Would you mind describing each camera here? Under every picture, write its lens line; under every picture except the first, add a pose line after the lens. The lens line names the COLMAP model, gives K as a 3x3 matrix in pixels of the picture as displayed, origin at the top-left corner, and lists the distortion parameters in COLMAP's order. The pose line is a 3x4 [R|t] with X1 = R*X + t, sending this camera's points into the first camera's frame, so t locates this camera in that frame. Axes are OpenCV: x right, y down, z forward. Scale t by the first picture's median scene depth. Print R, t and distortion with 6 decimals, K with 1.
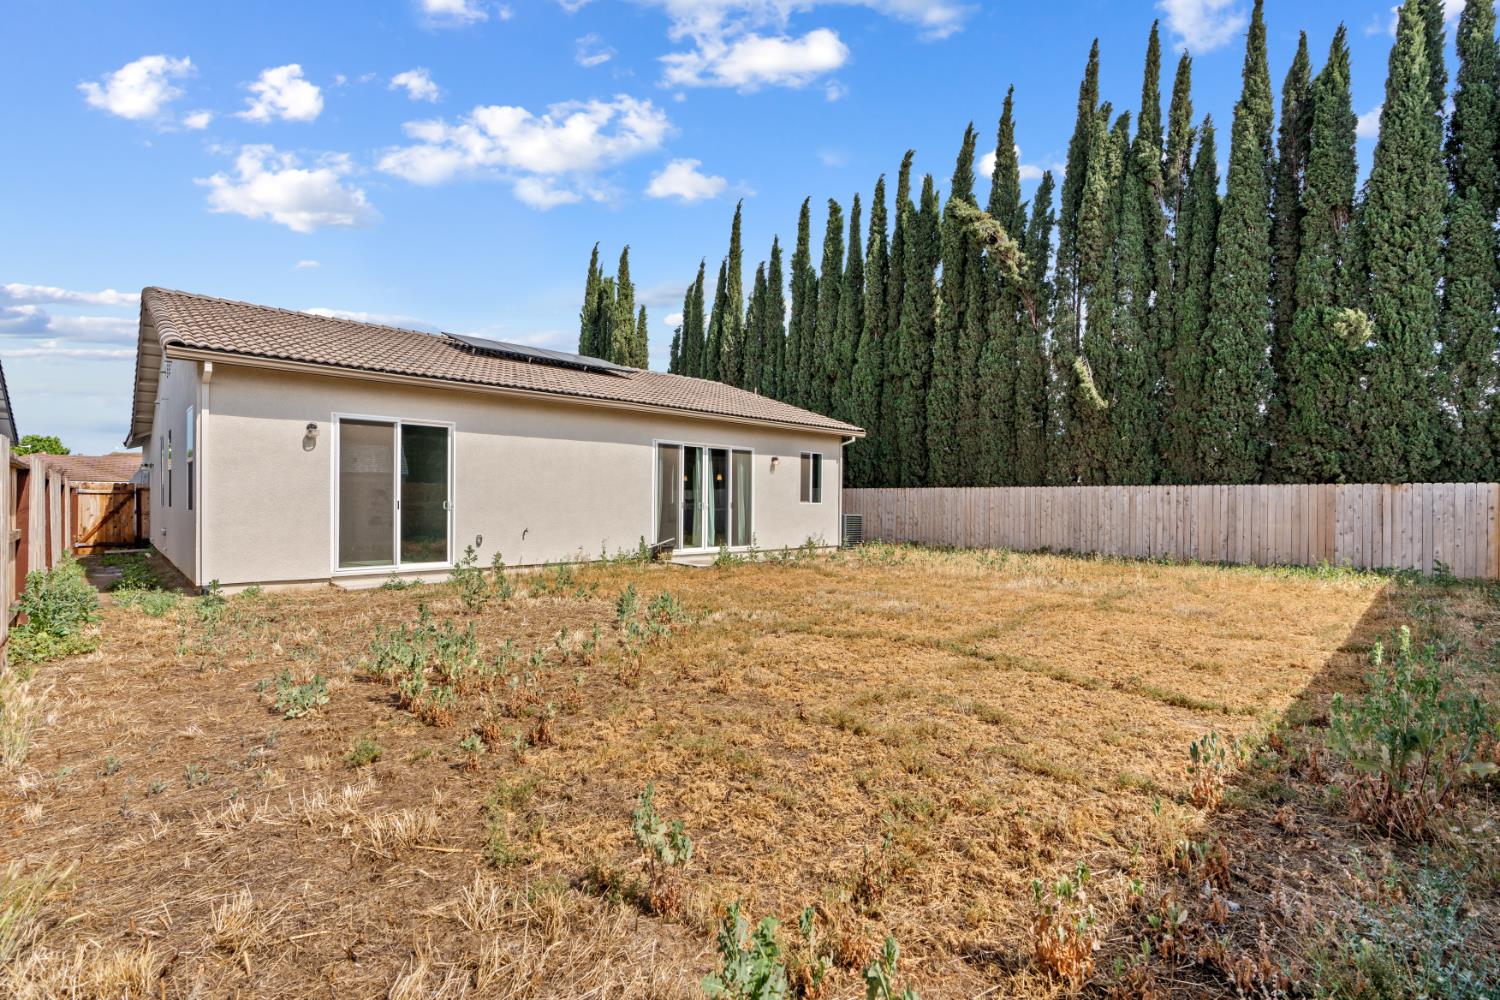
lens RADIAL K [[683.7, 0, 748.7], [0, 683.7, 486.6], [0, 0, 1]] dist [-0.012416, 0.001207]
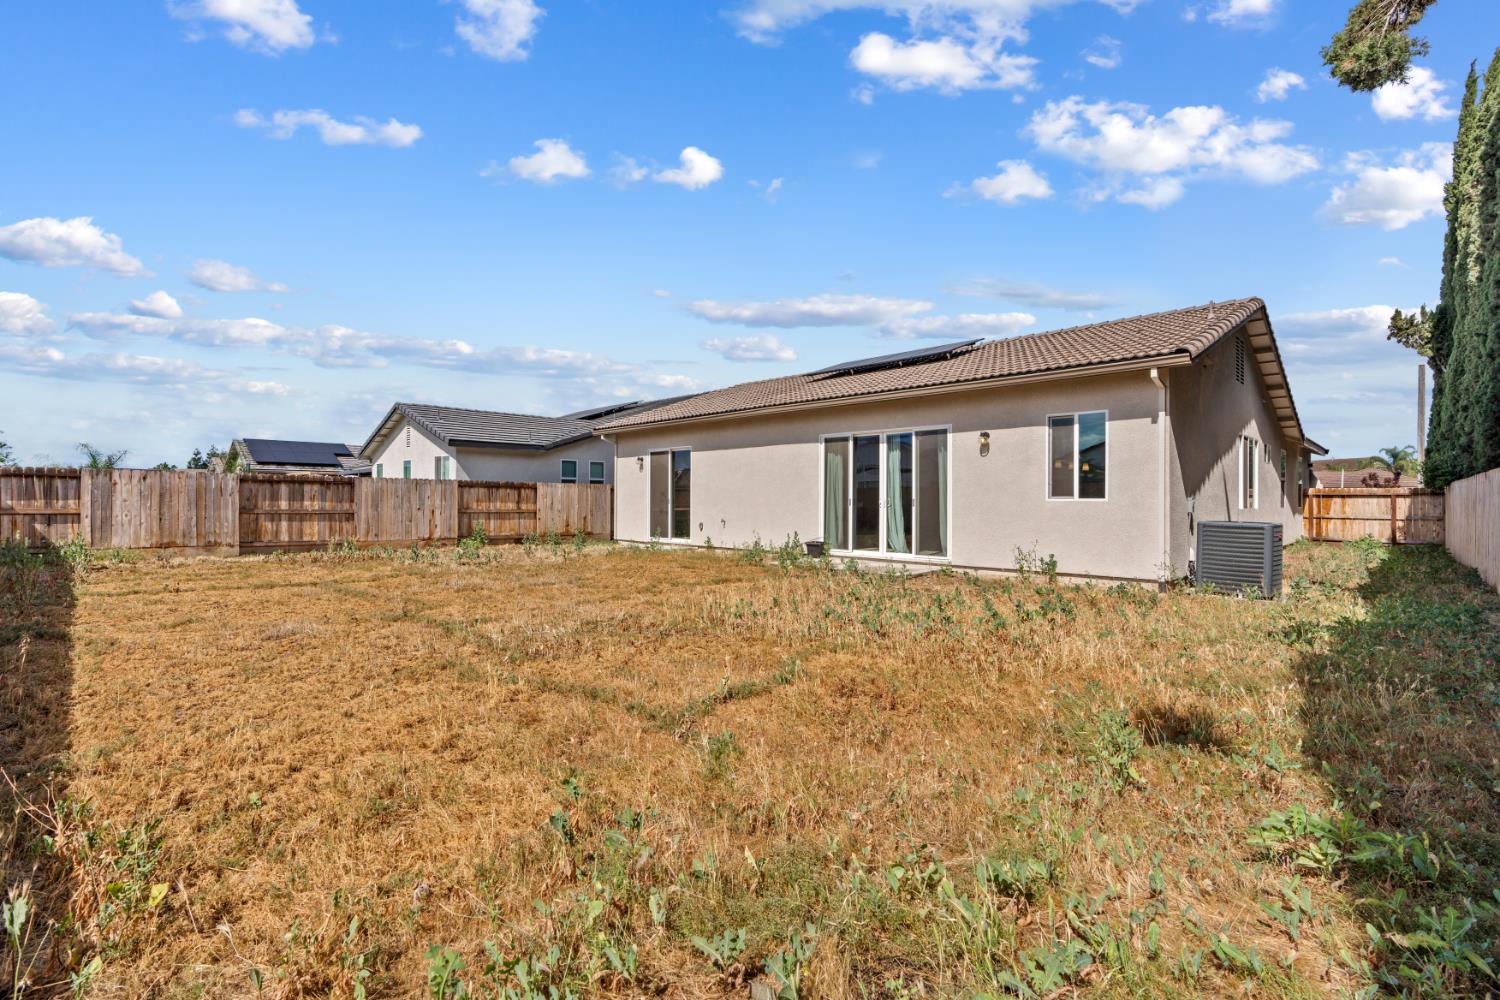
lens RADIAL K [[667.4, 0, 752.6], [0, 667.4, 495.4], [0, 0, 1]] dist [0.000592, 0.000151]
pose [[0.072768, -0.007111, -0.997324, 0.772576], [0.037951, 0.999270, -0.004356, 0.016779], [0.996627, -0.037533, 0.072985, 0.775006]]
